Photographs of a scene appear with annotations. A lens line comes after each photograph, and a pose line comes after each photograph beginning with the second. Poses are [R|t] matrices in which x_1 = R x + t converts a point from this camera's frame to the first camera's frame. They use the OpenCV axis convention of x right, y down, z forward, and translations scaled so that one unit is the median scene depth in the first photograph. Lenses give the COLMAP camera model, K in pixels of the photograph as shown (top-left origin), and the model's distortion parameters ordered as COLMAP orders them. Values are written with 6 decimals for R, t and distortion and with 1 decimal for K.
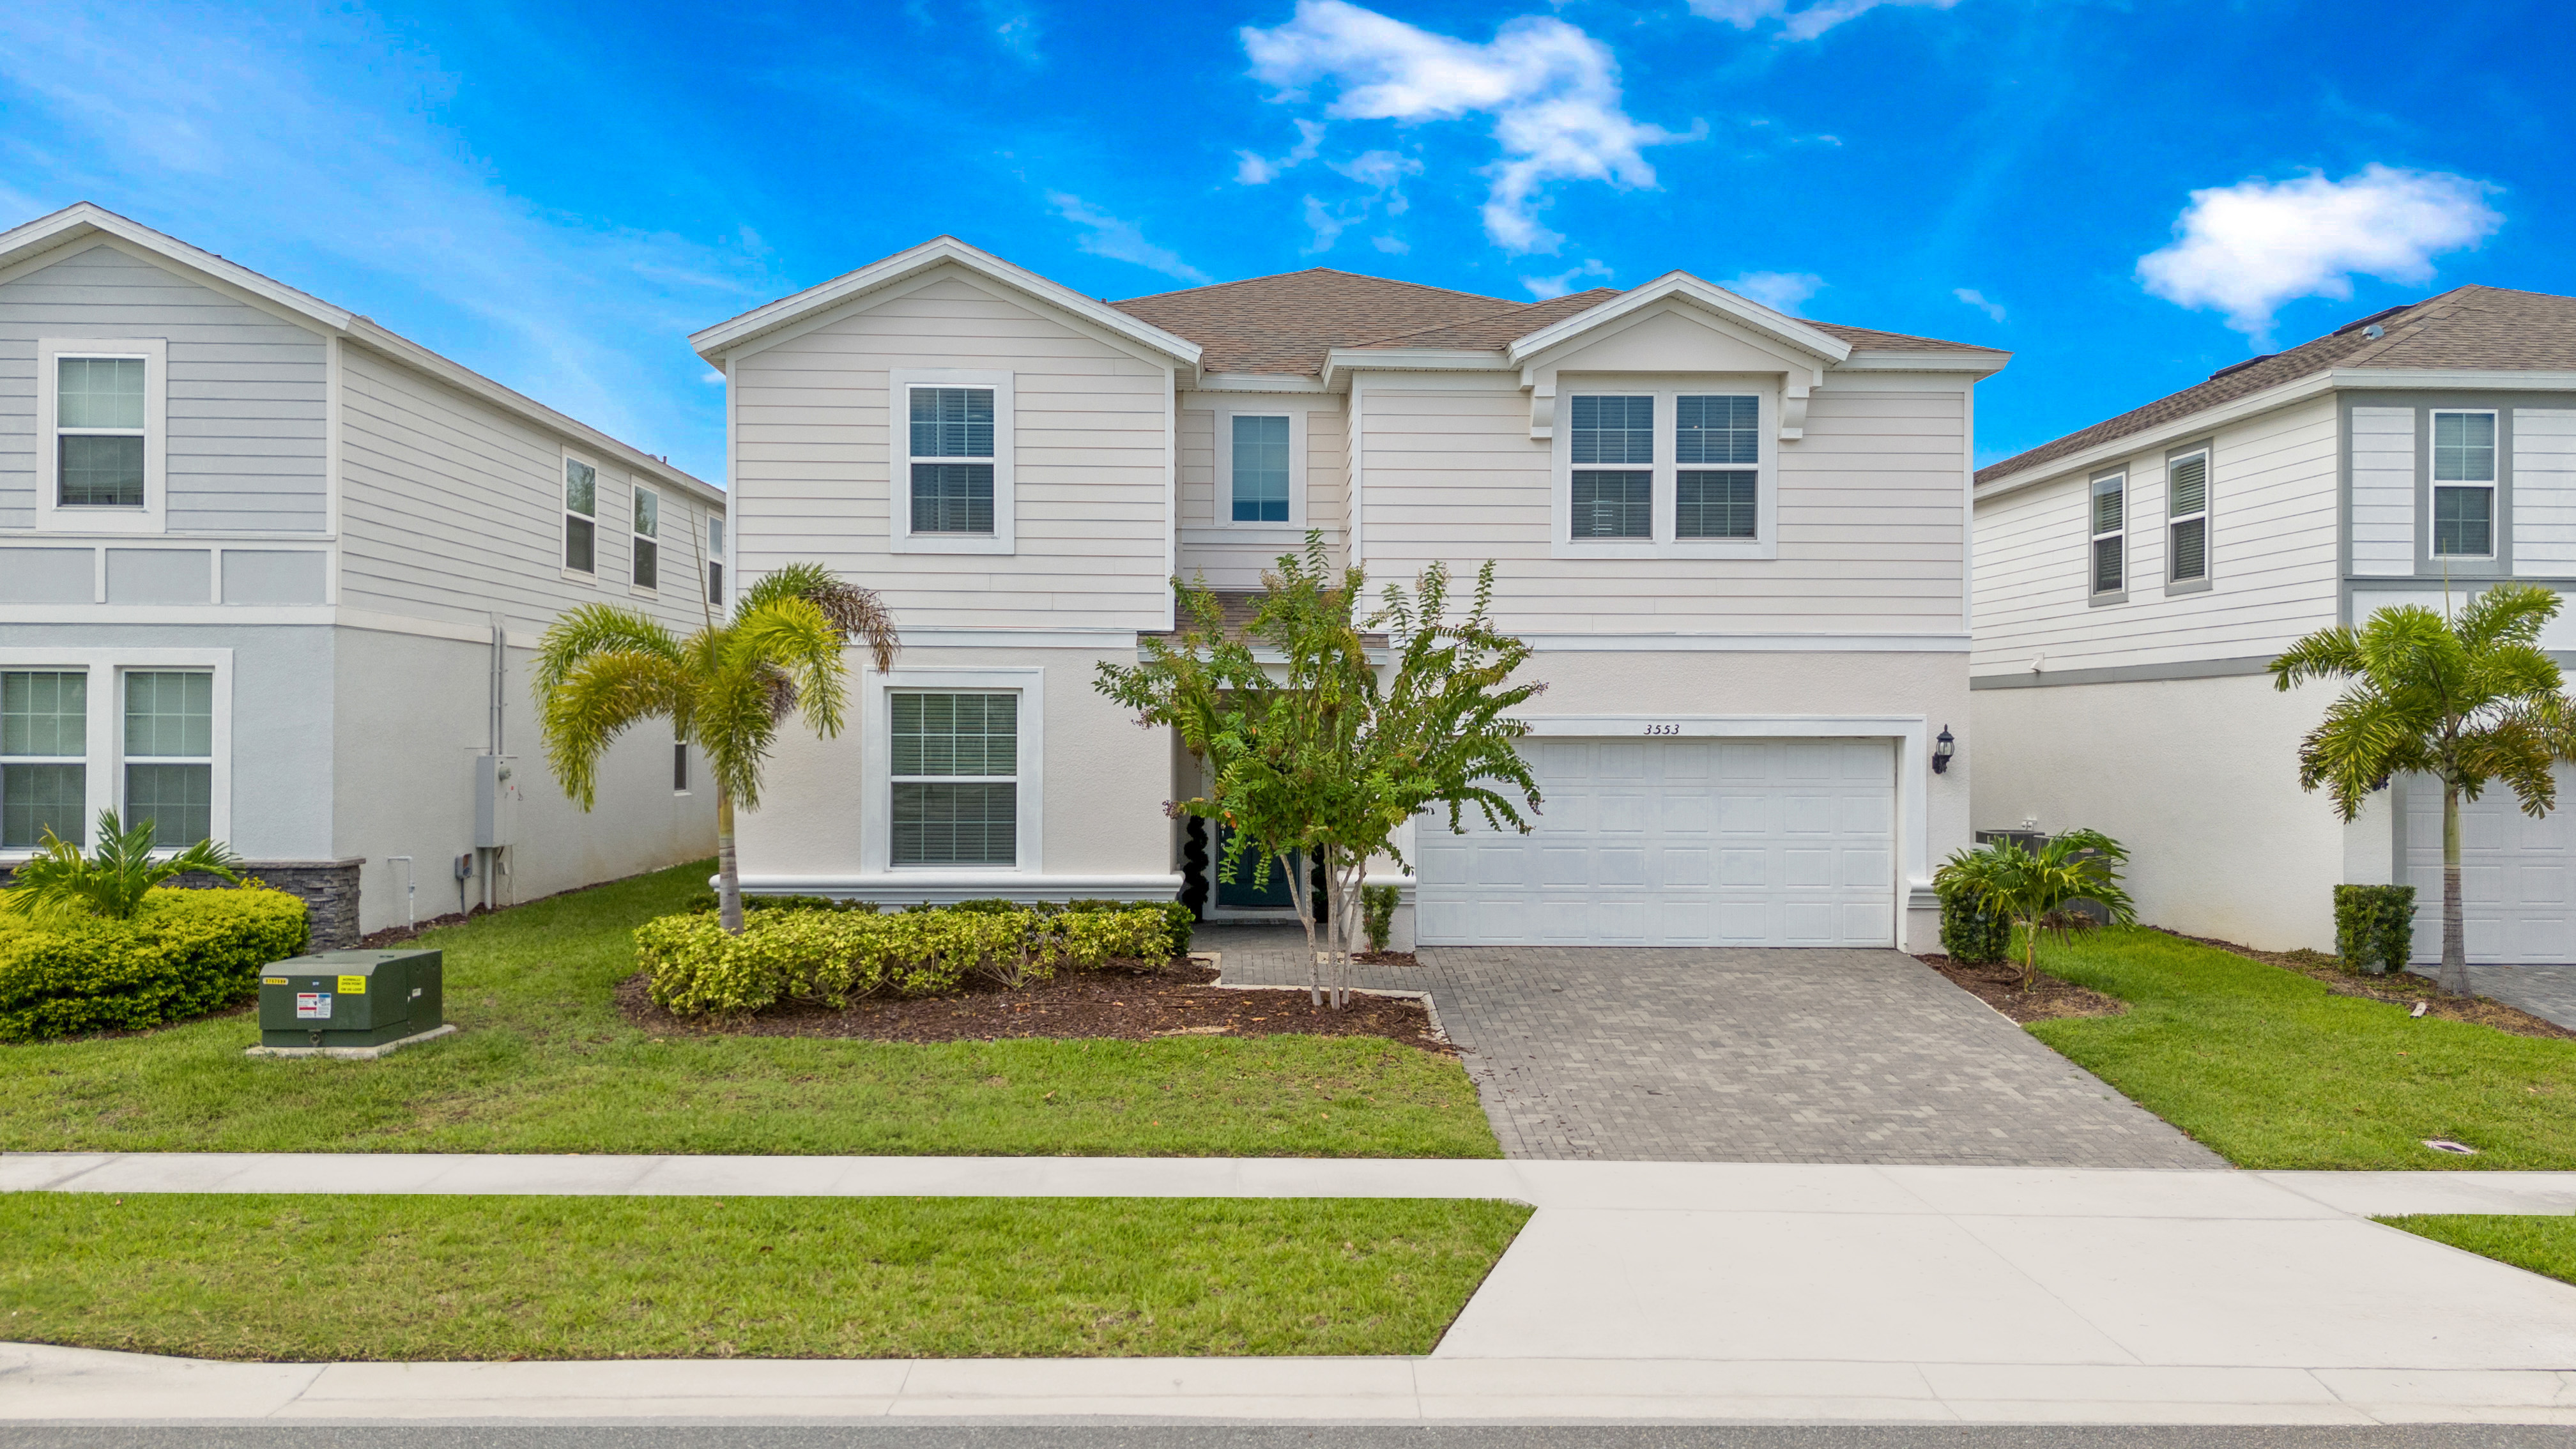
lens RADIAL K [[1904.6, 0, 1289.1], [0, 1904.6, 727.4], [0, 0, 1]] dist [0.018996, -0.009005]
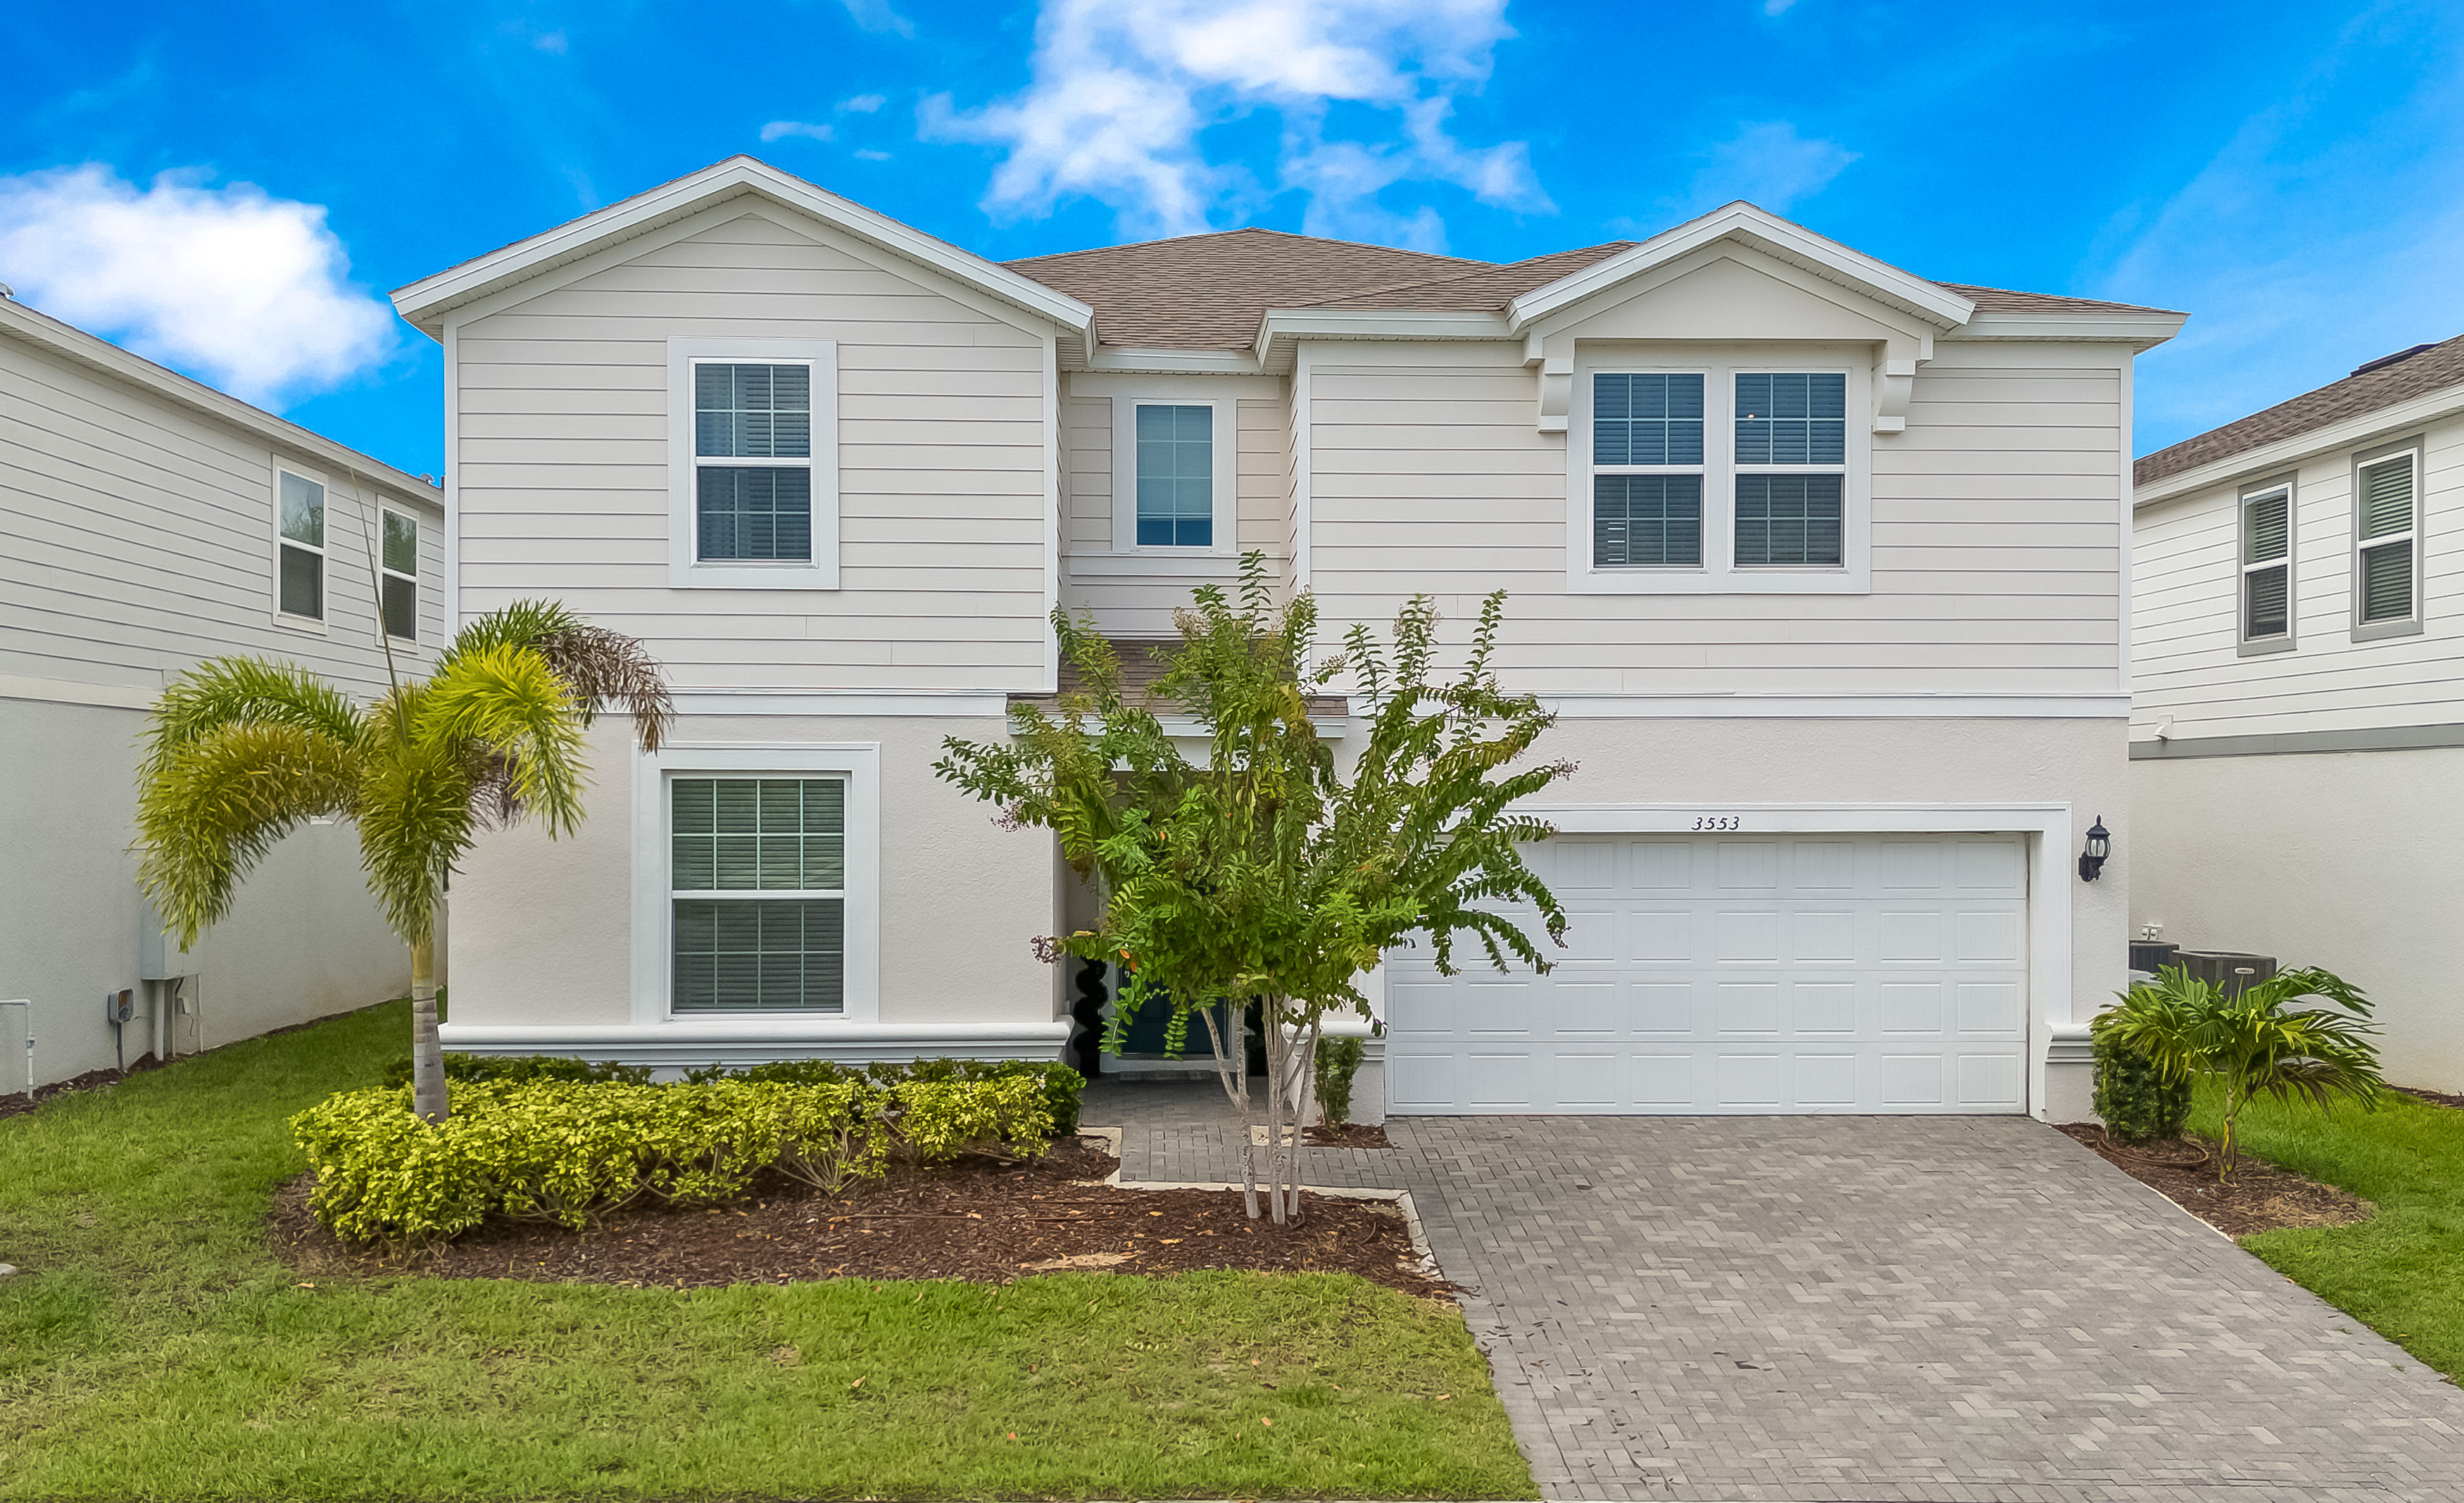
lens RADIAL K [[2159.9, 0, 1239.8], [0, 2159.9, 764.0], [0, 0, 1]] dist [0.018544, 0.015885]
pose [[0.999938, -0.003416, 0.010644, 0.001526], [0.003579, 0.999876, -0.015348, -0.010210], [-0.010590, 0.015385, 0.999826, 0.167870]]
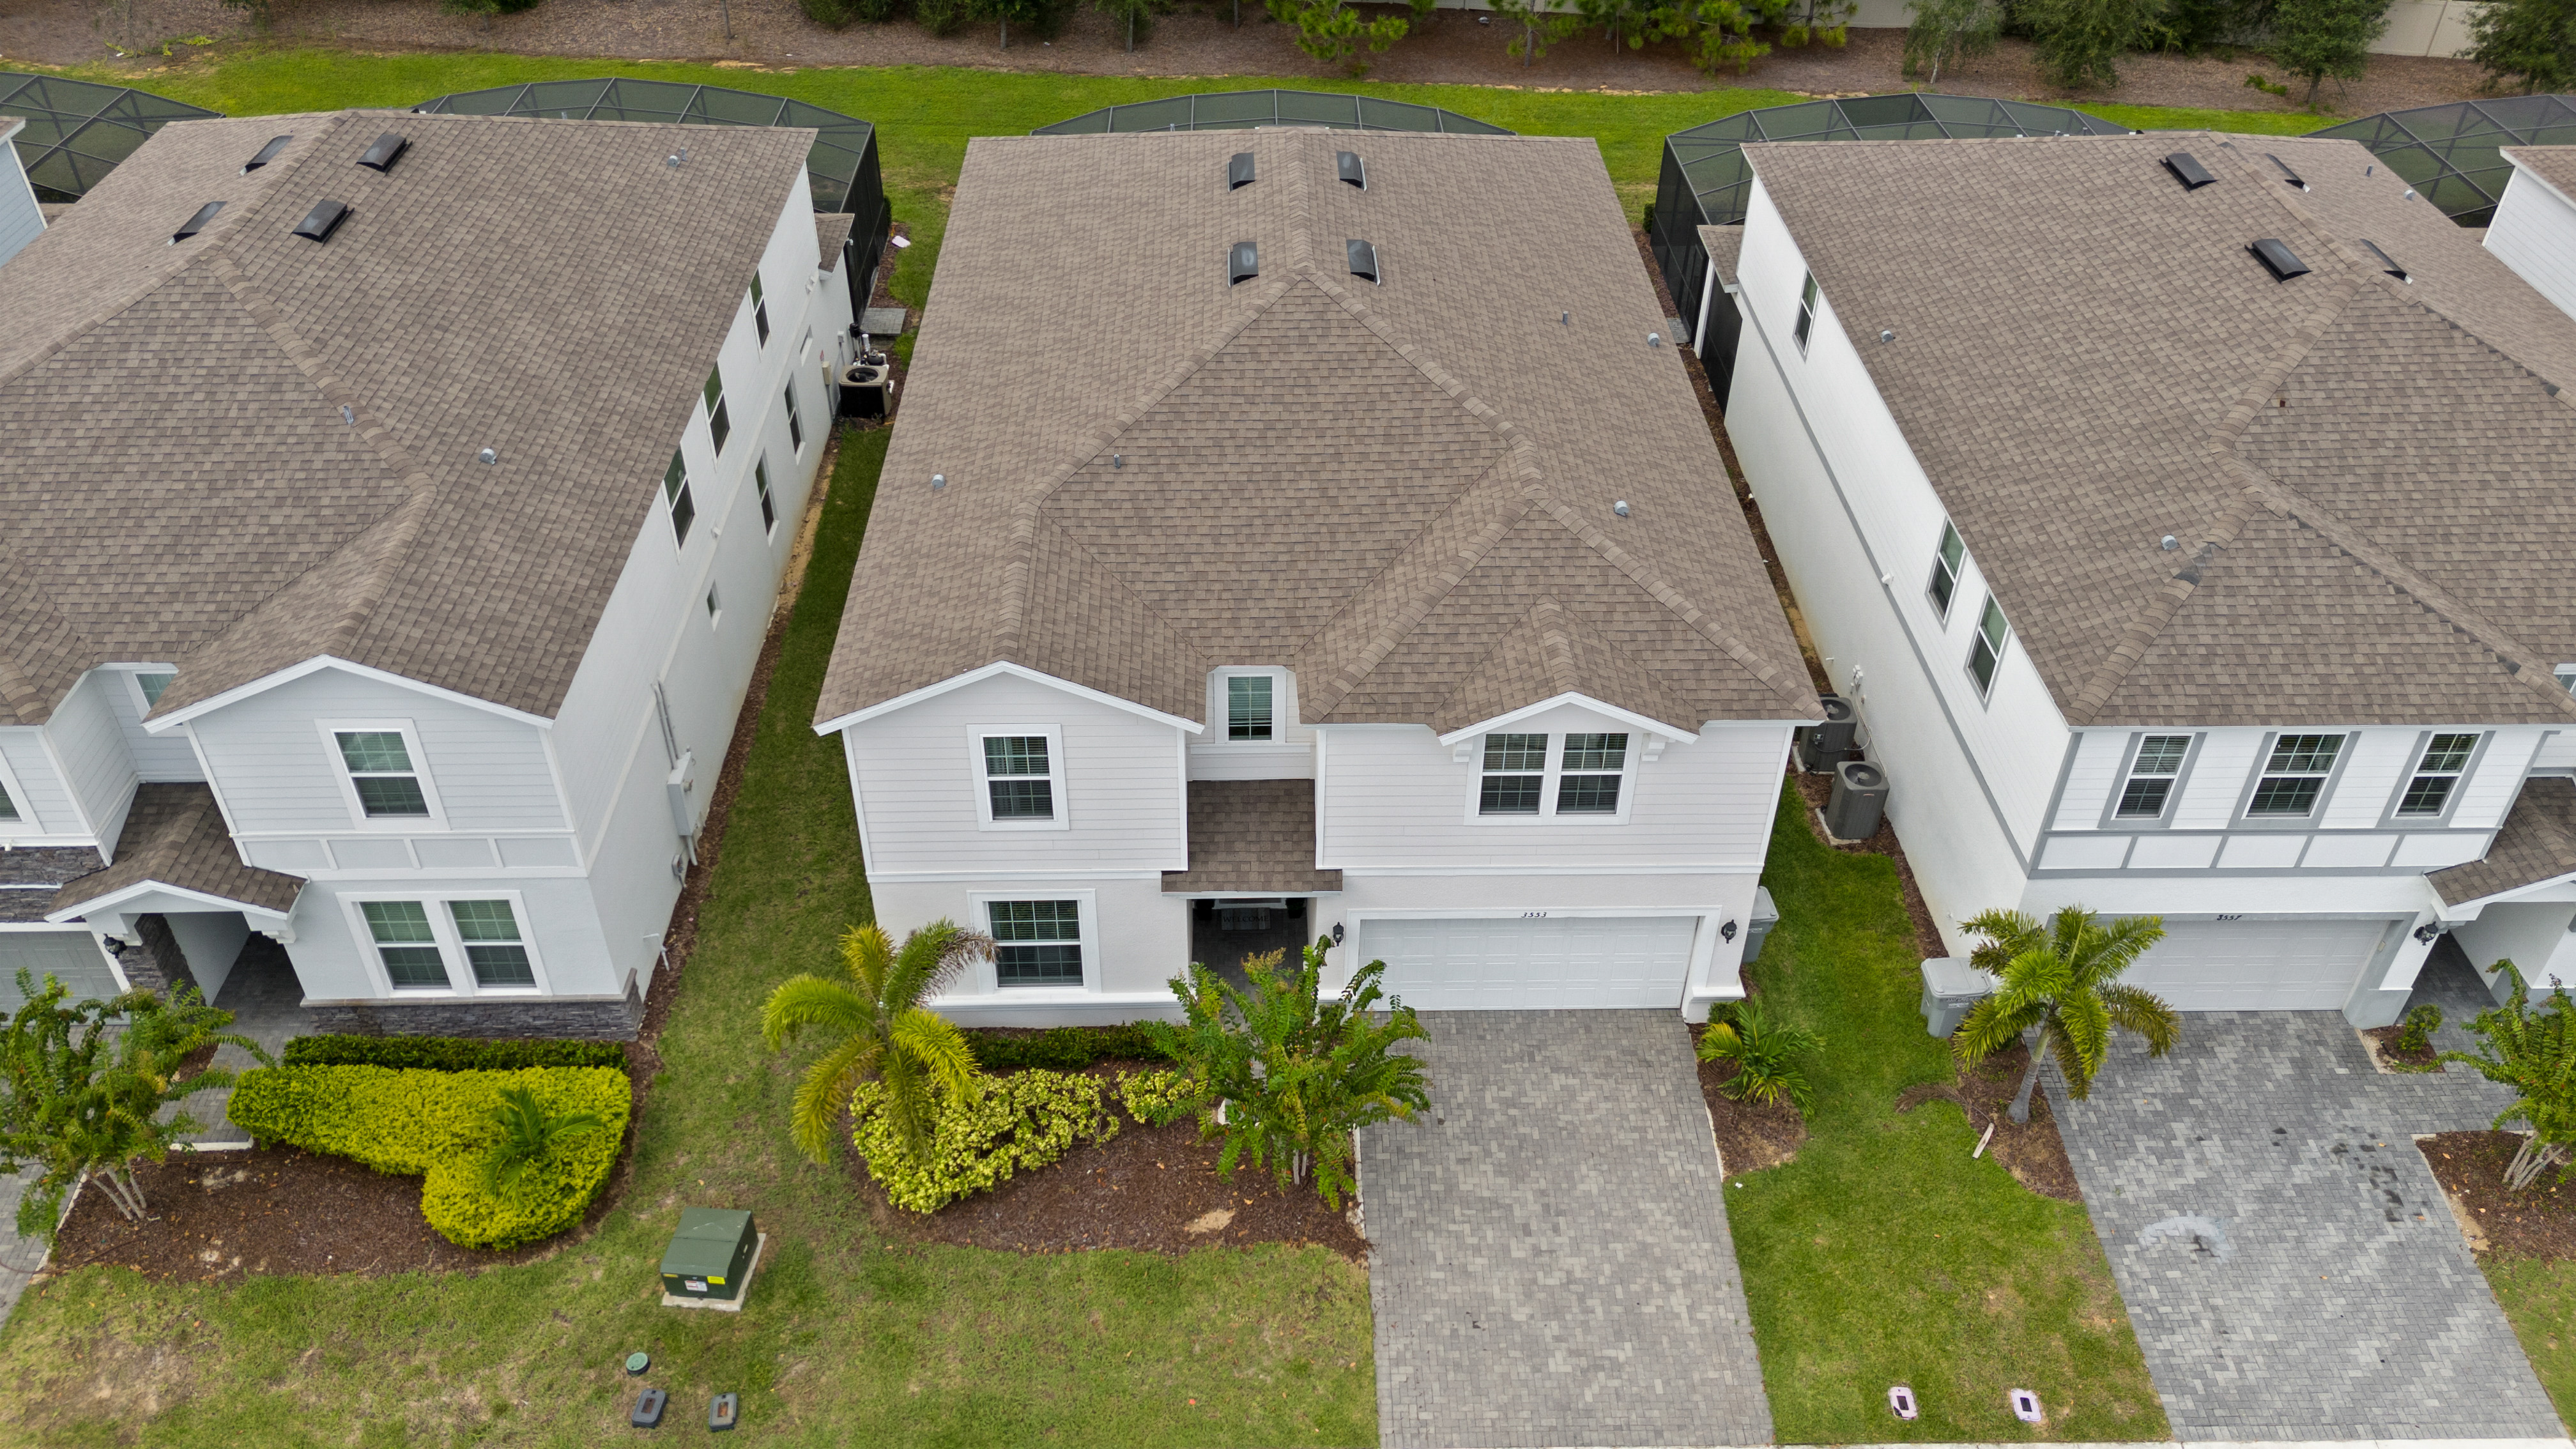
lens RADIAL K [[1904.6, 0, 1287.3], [0, 1904.6, 731.2], [0, 0, 1]] dist [0.018996, -0.009005]
pose [[0.999966, 0.008292, 0.000004, 0.011410], [-0.006616, 0.797556, 0.603208, -0.988291], [0.004999, -0.603187, 0.797584, -0.047260]]
